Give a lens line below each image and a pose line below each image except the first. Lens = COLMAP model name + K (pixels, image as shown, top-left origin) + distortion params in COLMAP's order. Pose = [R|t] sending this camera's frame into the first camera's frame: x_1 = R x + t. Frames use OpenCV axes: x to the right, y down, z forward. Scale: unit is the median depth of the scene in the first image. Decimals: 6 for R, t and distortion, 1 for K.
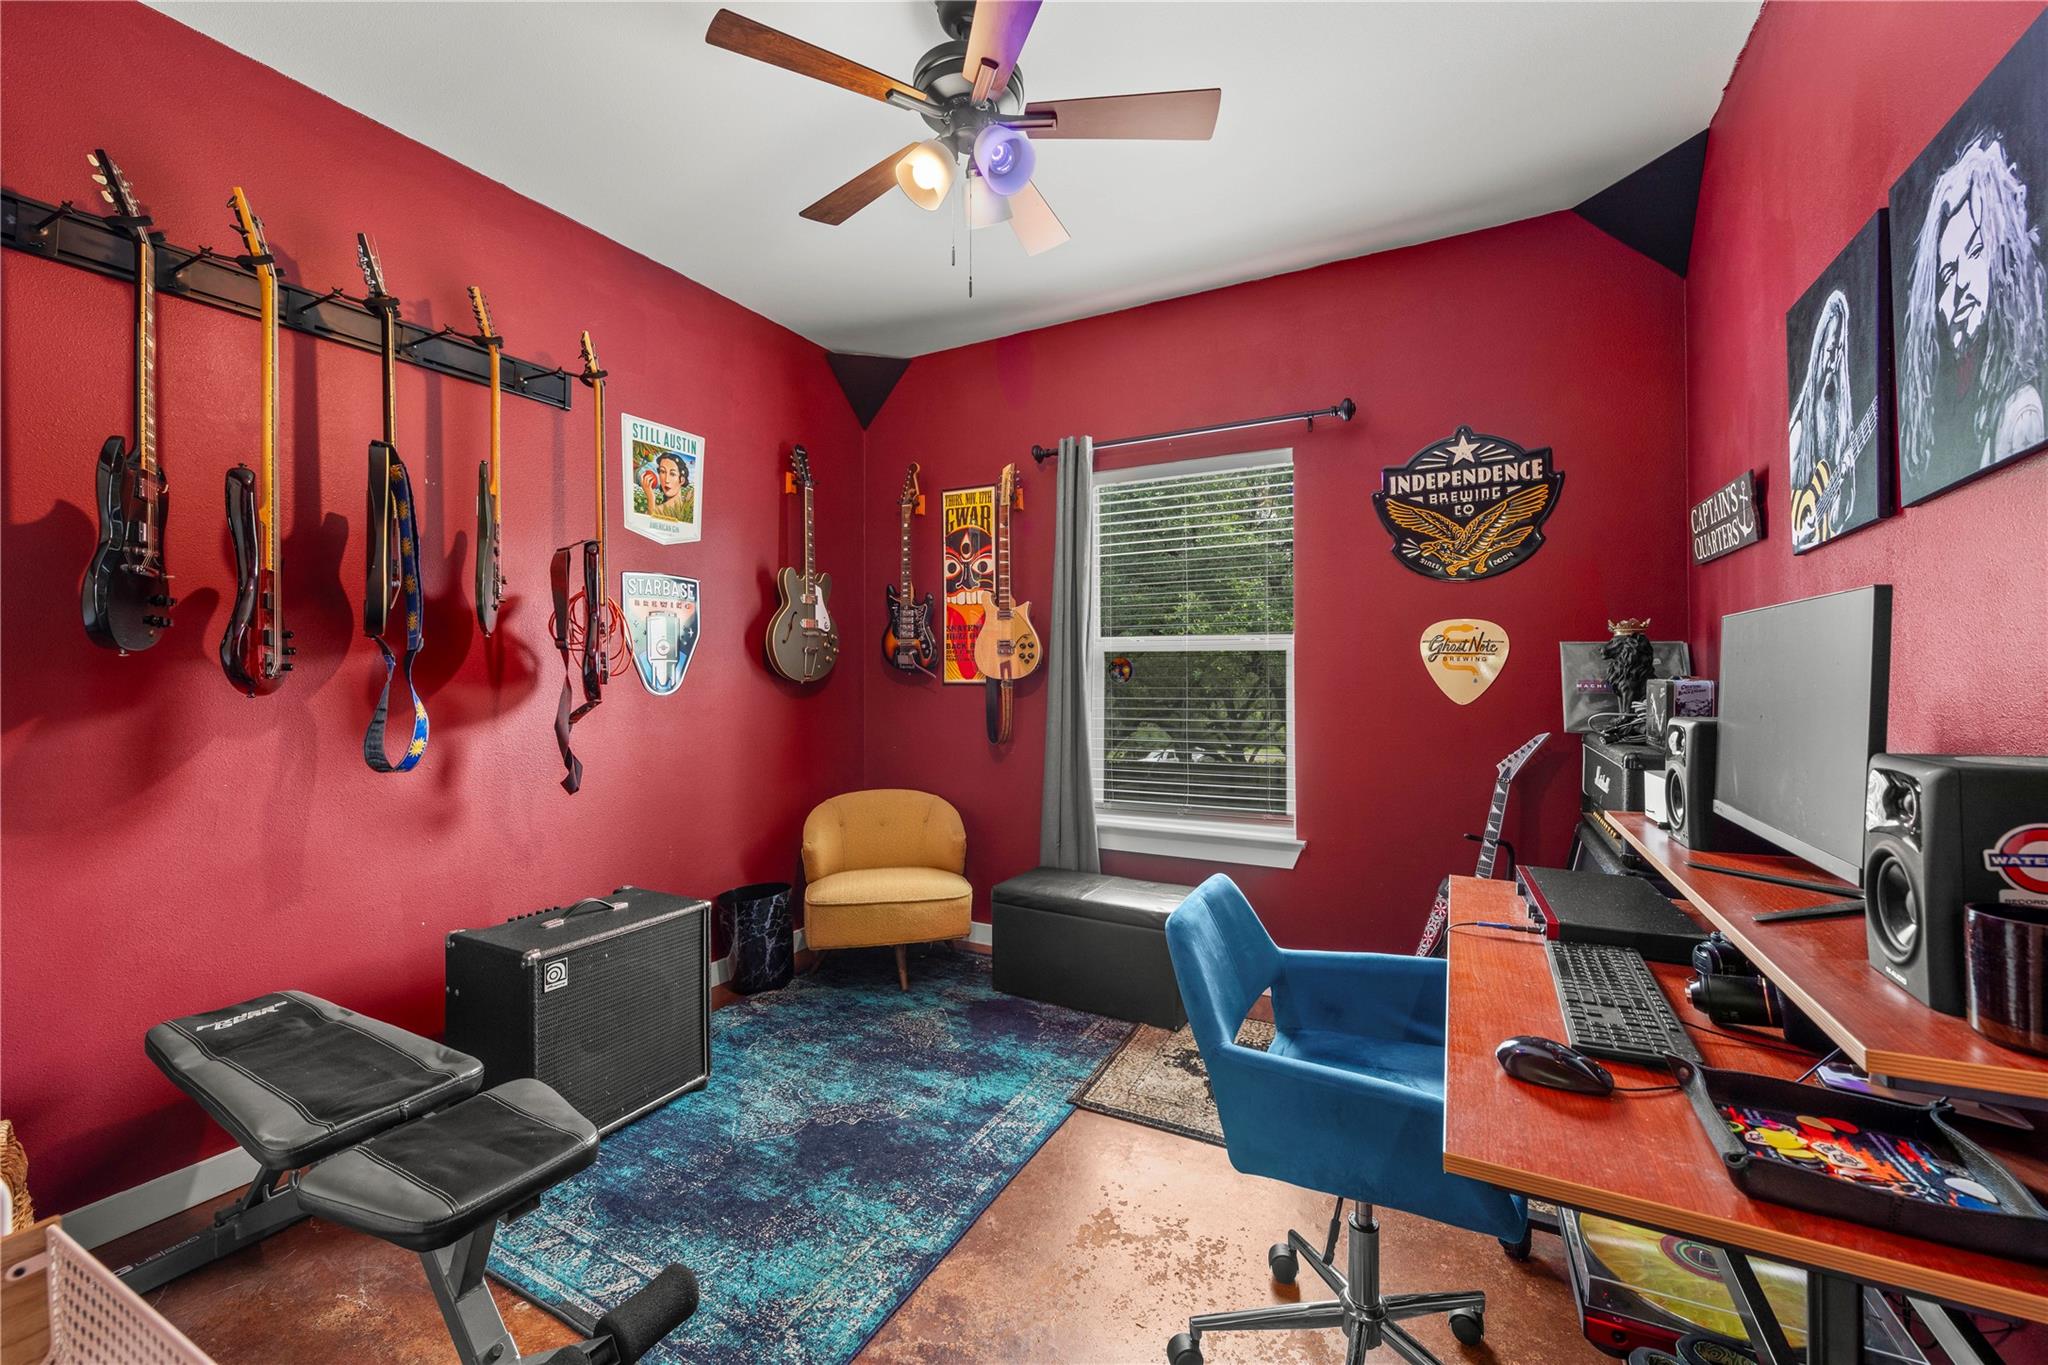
lens RADIAL K [[804.7, 0, 1034.7], [0, 804.7, 675.2], [0, 0, 1]] dist [-0.000361, -0.000383]
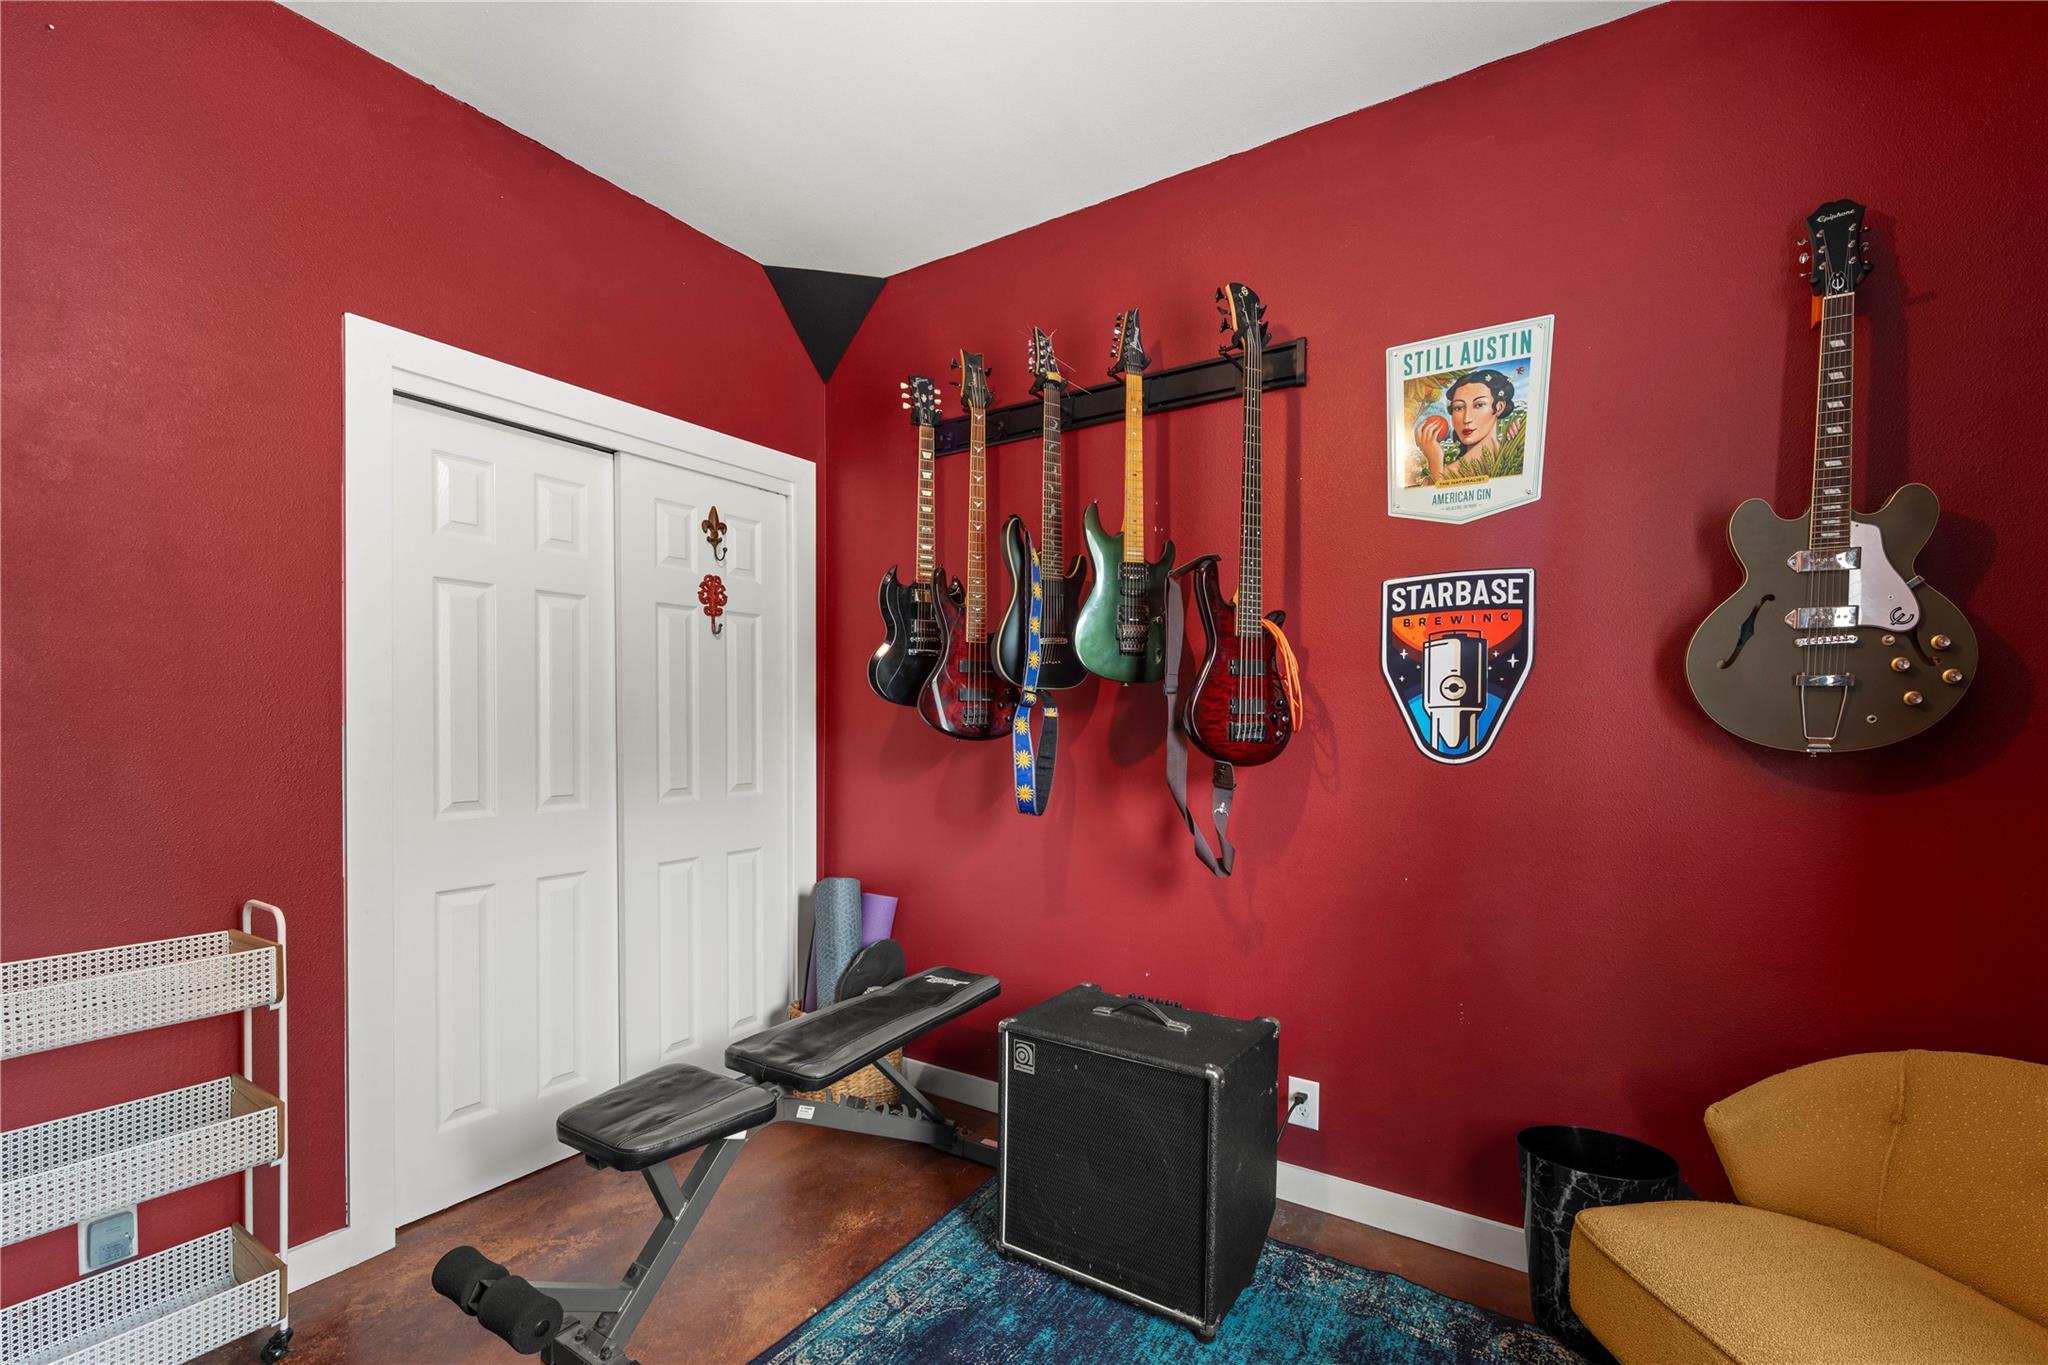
lens RADIAL K [[898.0, 0, 1025.3], [0, 898.0, 736.6], [0, 0, 1]] dist [0.002100, 0.000161]
pose [[-0.079957, 0.025091, -0.996483, 0.272654], [-0.011509, 0.999593, 0.026093, -0.010435], [0.996732, 0.013555, -0.079635, 0.721258]]
